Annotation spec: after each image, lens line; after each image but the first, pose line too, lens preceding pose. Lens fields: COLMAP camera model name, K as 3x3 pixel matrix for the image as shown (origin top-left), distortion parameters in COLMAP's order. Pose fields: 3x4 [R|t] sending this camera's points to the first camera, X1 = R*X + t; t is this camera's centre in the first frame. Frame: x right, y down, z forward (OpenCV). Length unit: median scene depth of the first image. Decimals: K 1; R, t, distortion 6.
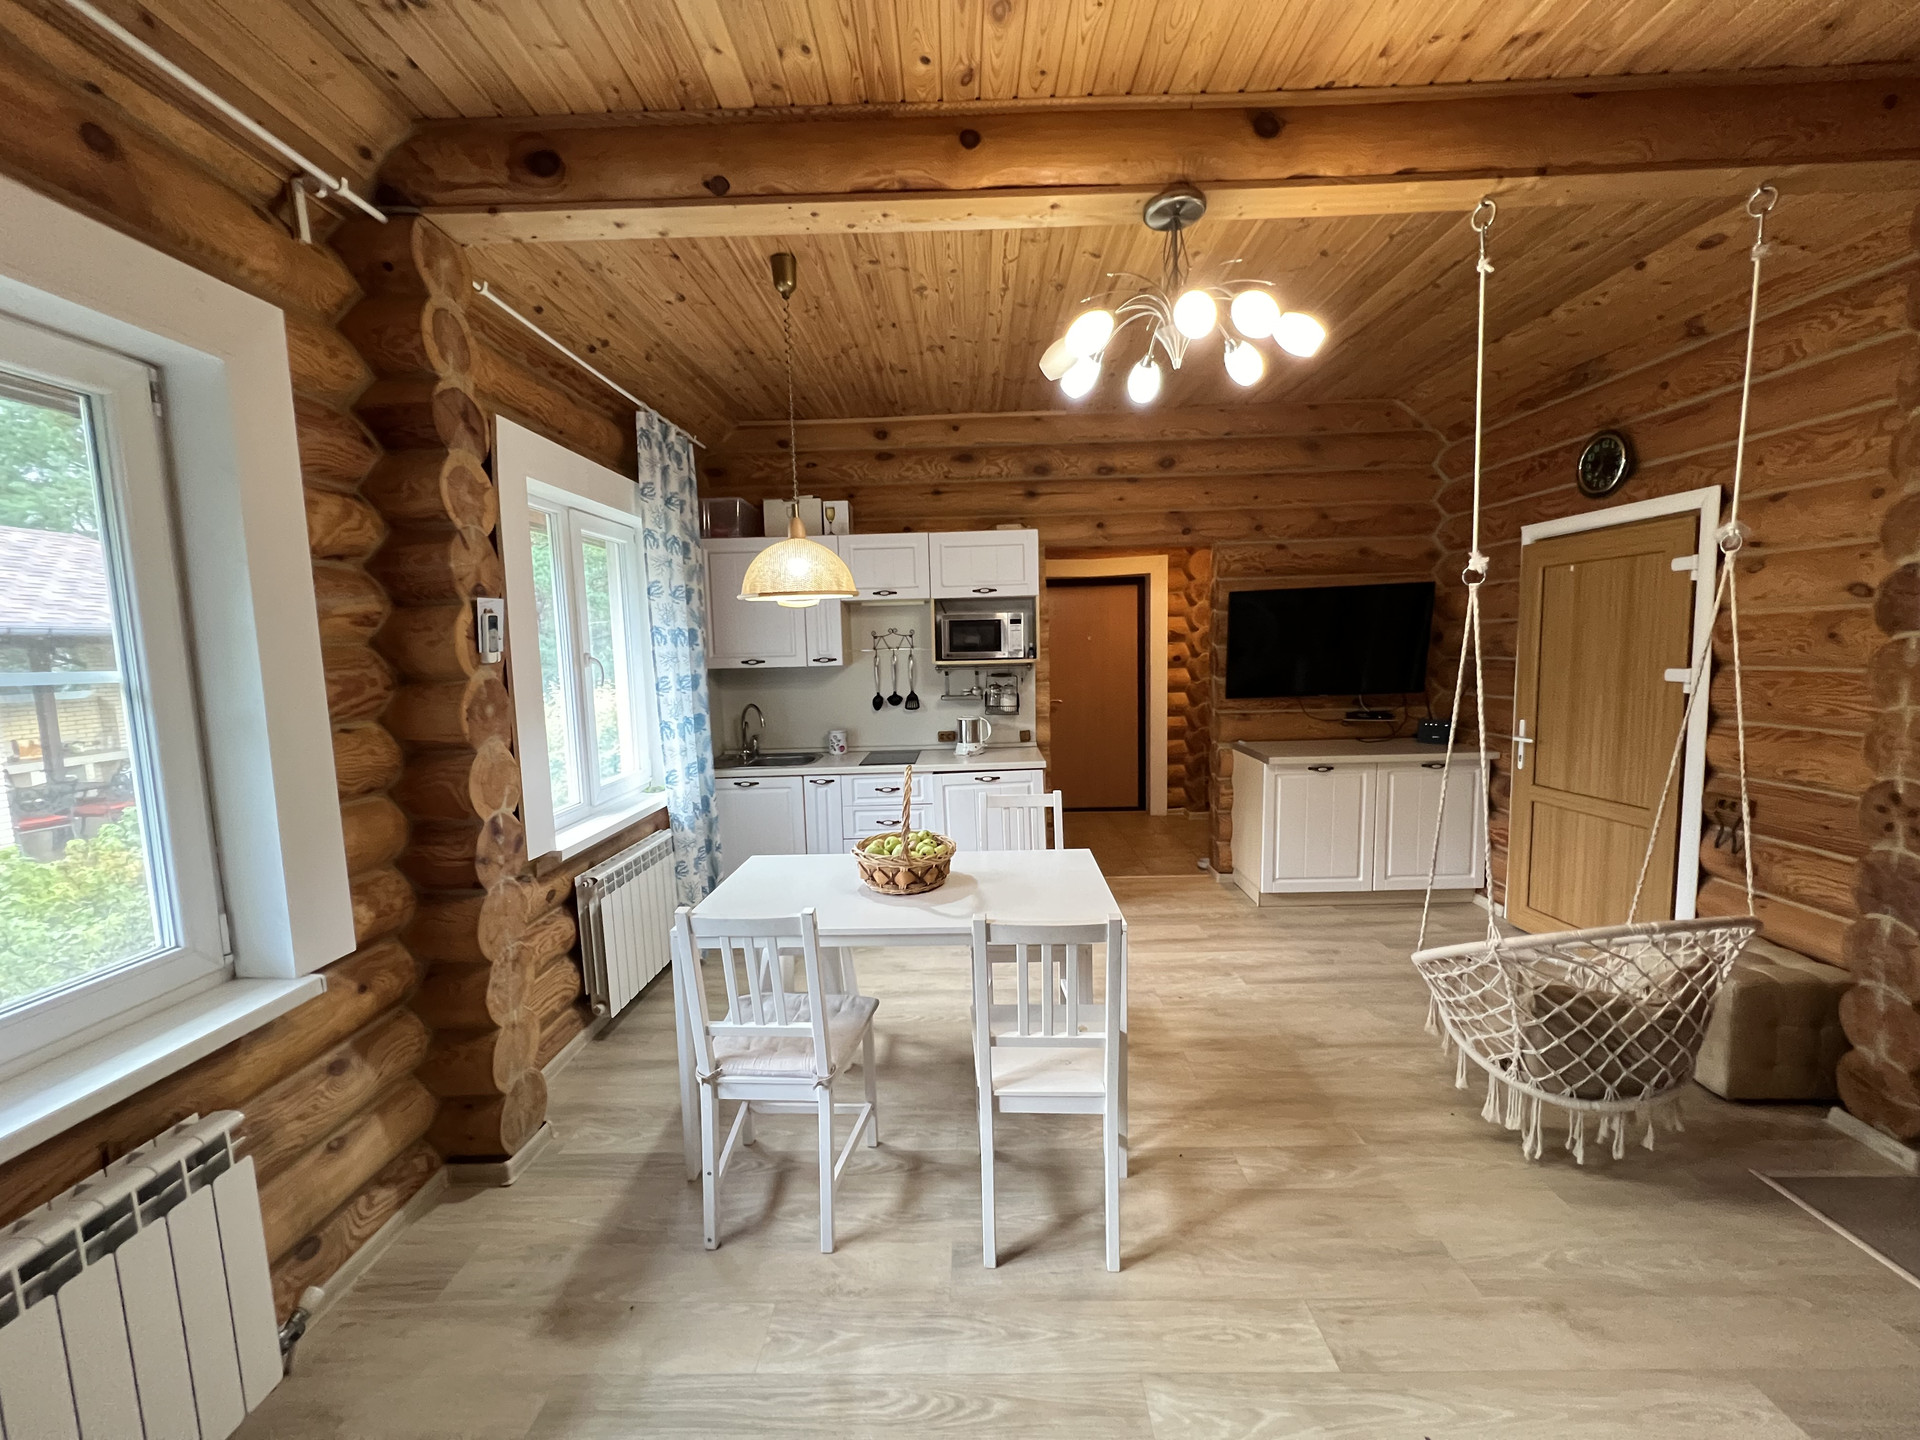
lens RADIAL K [[767.8, 0, 961.4], [0, 767.8, 723.3], [0, 0, 1]] dist [-0.002096, 0.000158]
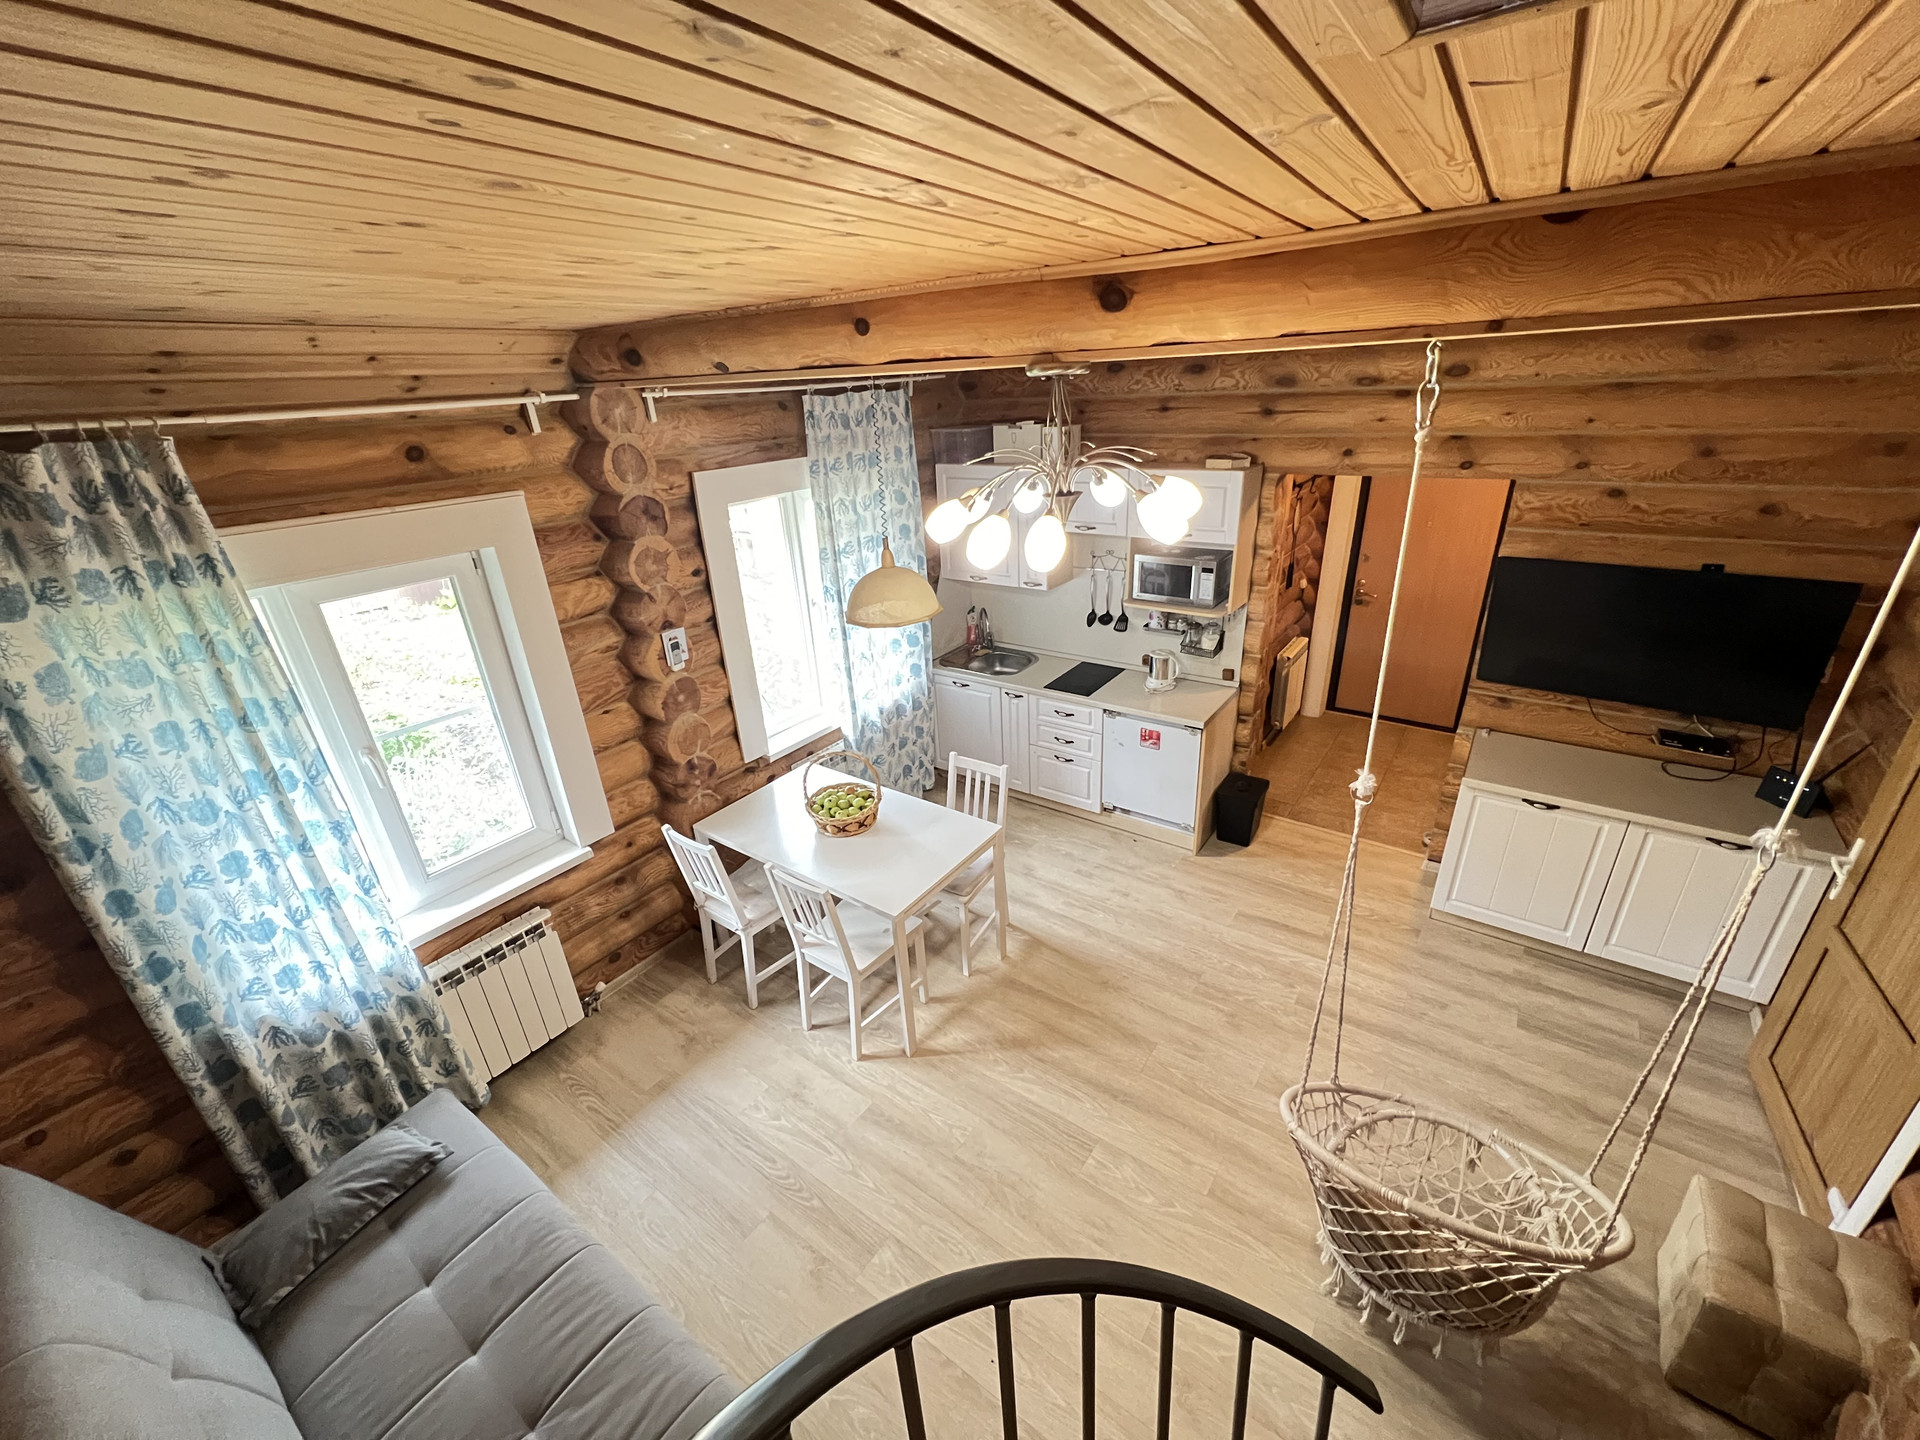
lens RADIAL K [[767.8, 0, 962.6], [0, 767.8, 721.9], [0, 0, 1]] dist [-0.002096, 0.000158]
pose [[0.821941, 0.220690, -0.525080, 0.608815], [-0.033537, 0.939036, 0.342178, -0.457207], [0.568585, -0.263641, 0.779233, 0.068317]]
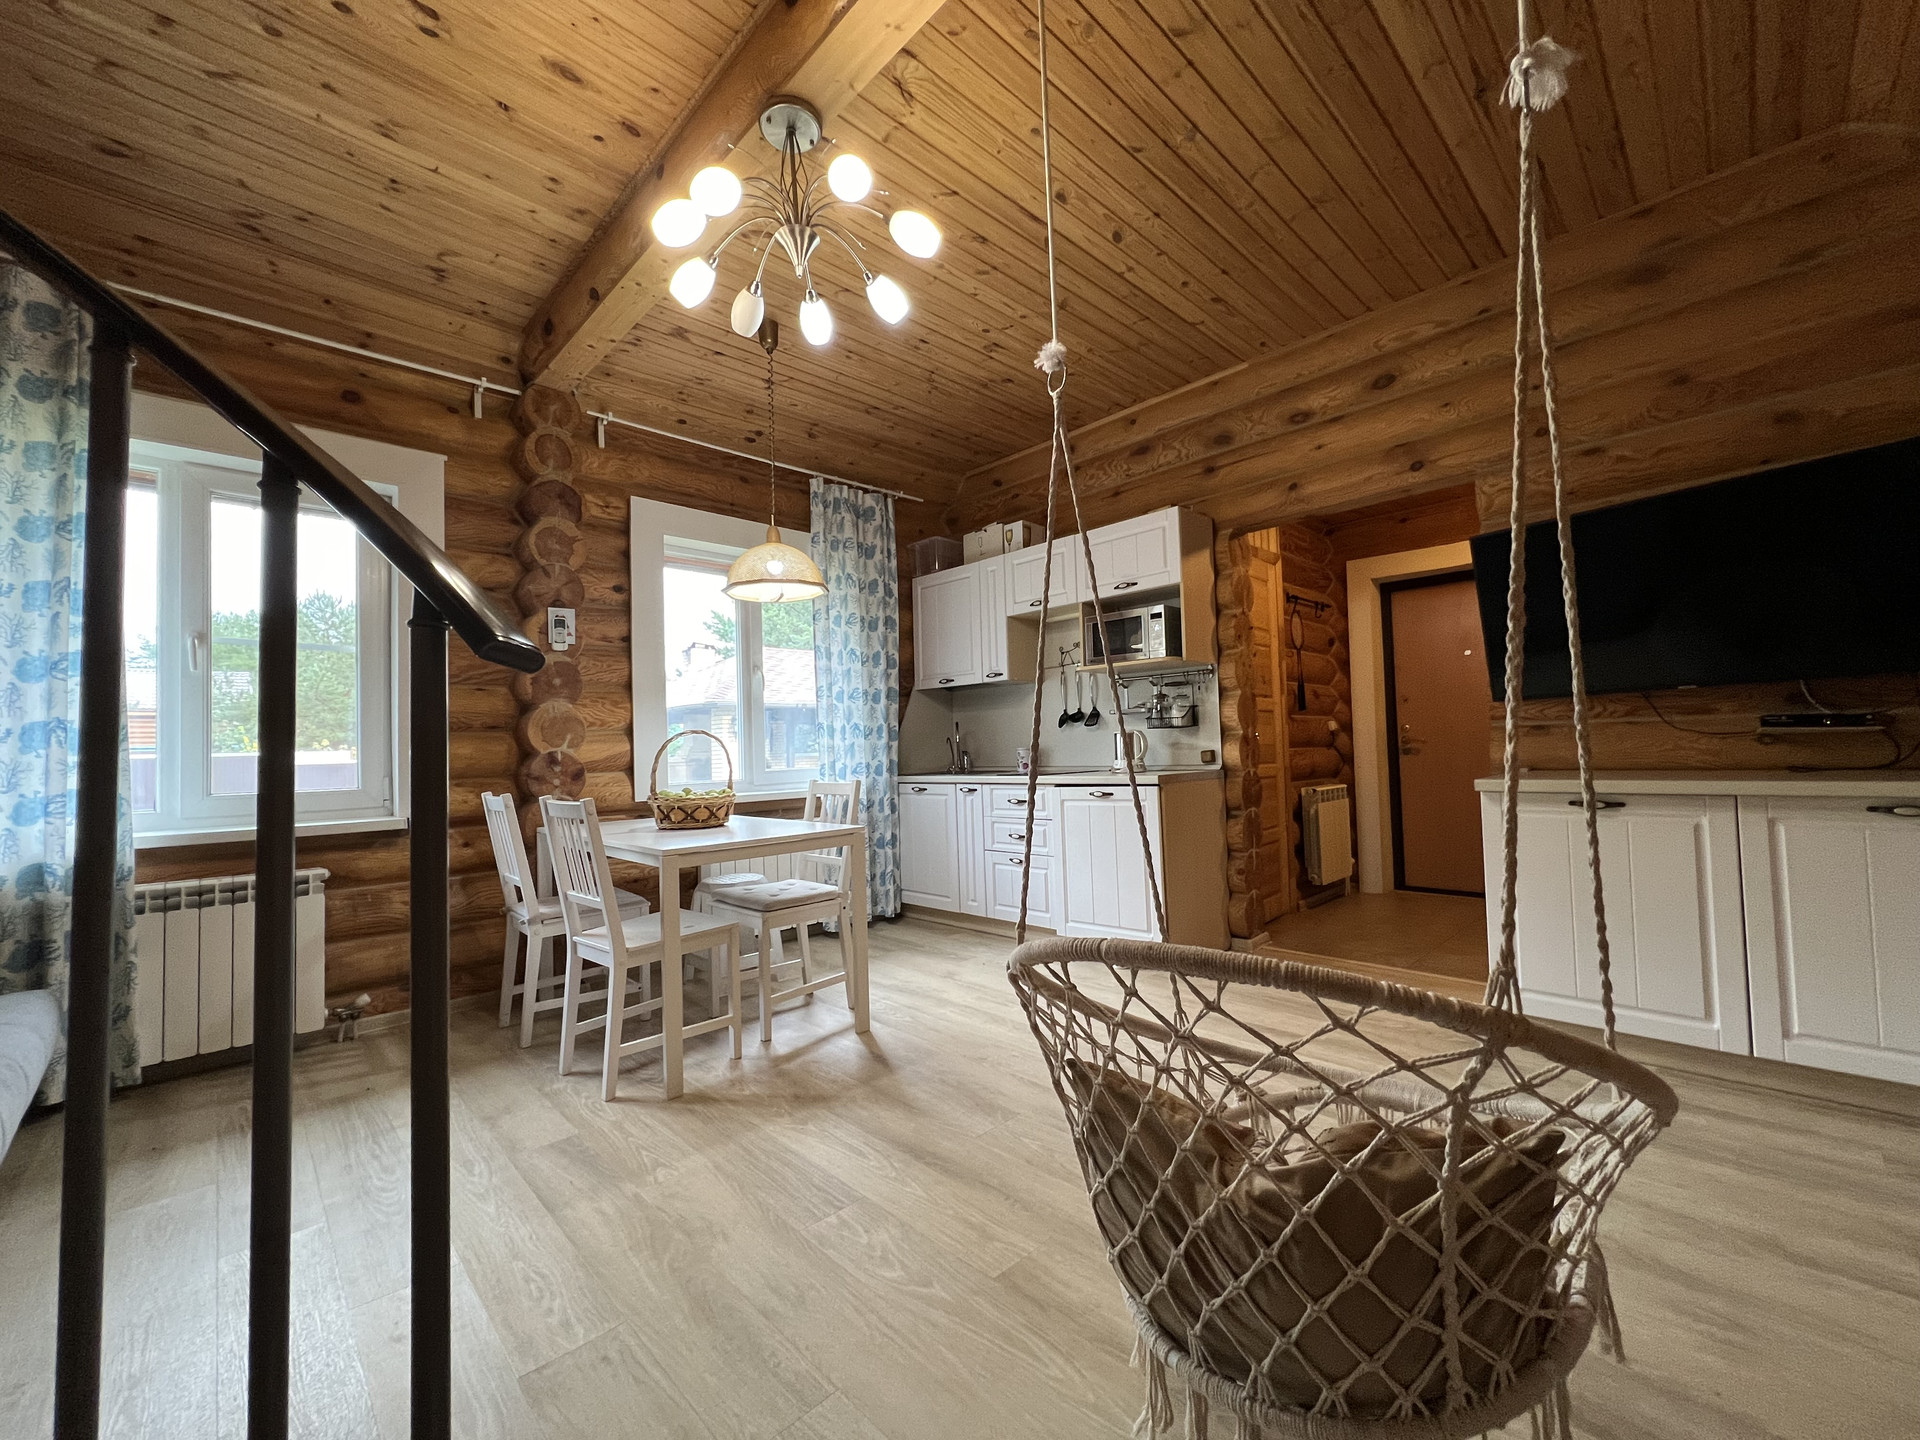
lens RADIAL K [[767.8, 0, 962.6], [0, 767.8, 723.5], [0, 0, 1]] dist [-0.002096, 0.000158]
pose [[0.710798, -0.018677, -0.703148, 0.874847], [-0.062139, 0.994072, -0.089220, 0.129852], [0.700646, 0.107110, 0.705424, 0.429271]]
